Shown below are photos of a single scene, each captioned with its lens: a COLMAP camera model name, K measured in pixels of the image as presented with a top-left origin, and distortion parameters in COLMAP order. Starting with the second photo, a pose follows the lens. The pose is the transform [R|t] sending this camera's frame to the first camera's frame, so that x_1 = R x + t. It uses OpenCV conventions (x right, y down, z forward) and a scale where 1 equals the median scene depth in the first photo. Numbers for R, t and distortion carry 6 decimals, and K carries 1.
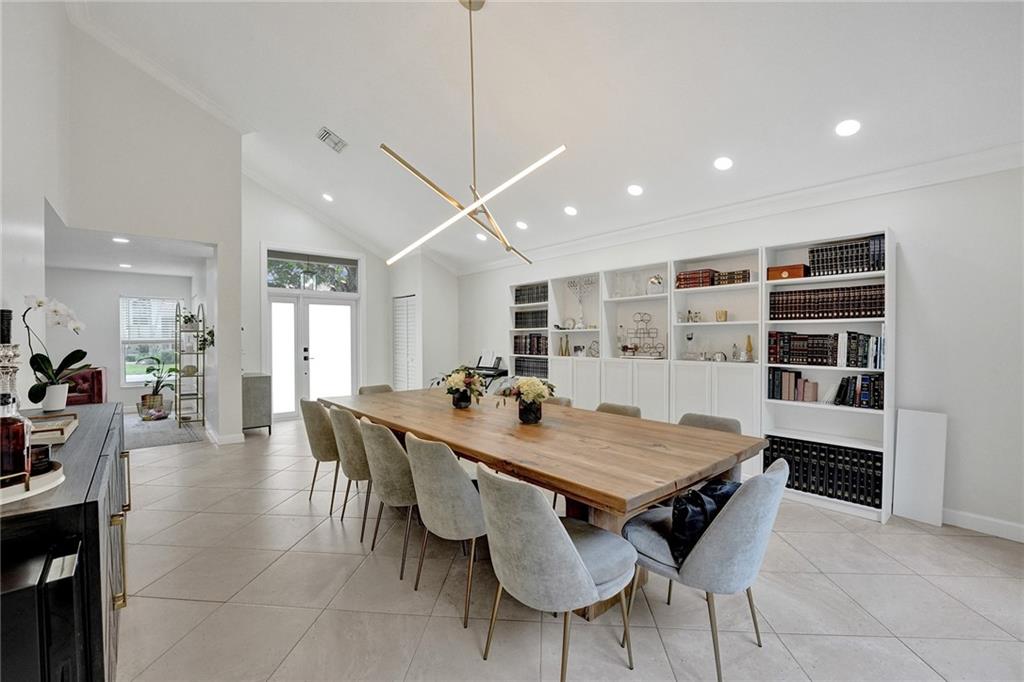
lens RADIAL K [[432.2, 0, 512.4], [0, 432.2, 345.3], [0, 0, 1]] dist [-0.016465, 0.000048]
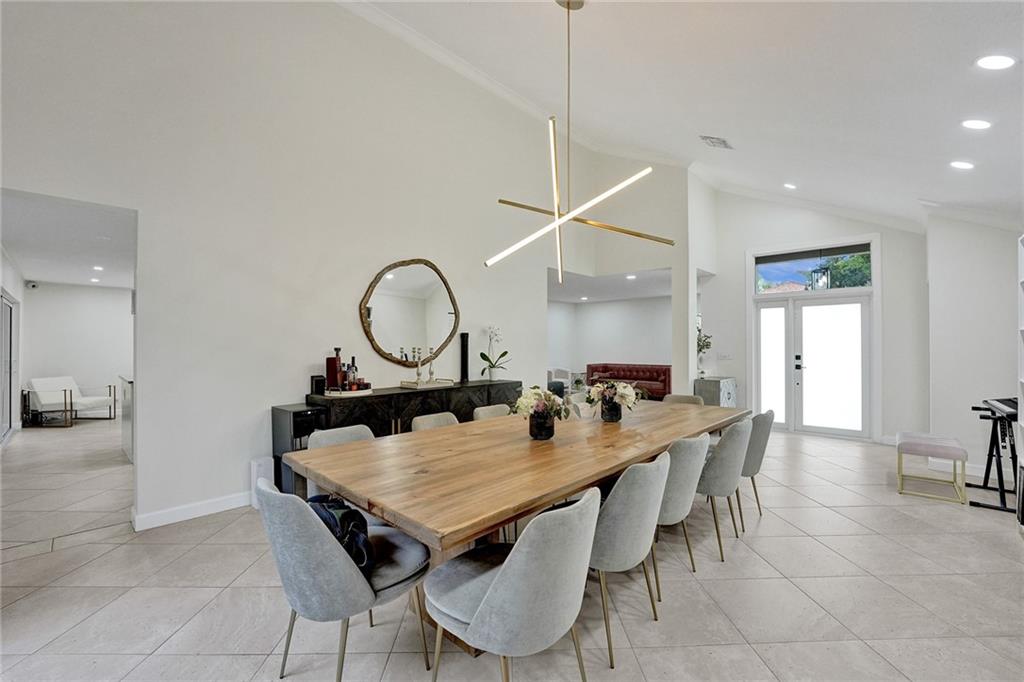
lens RADIAL K [[432.2, 0, 512.1], [0, 432.2, 341.6], [0, 0, 1]] dist [-0.016465, 0.000048]
pose [[0.100341, -0.006478, -0.994932, 0.353748], [-0.016990, 0.999822, -0.008223, -0.005414], [0.994808, 0.017729, 0.100213, 0.313916]]
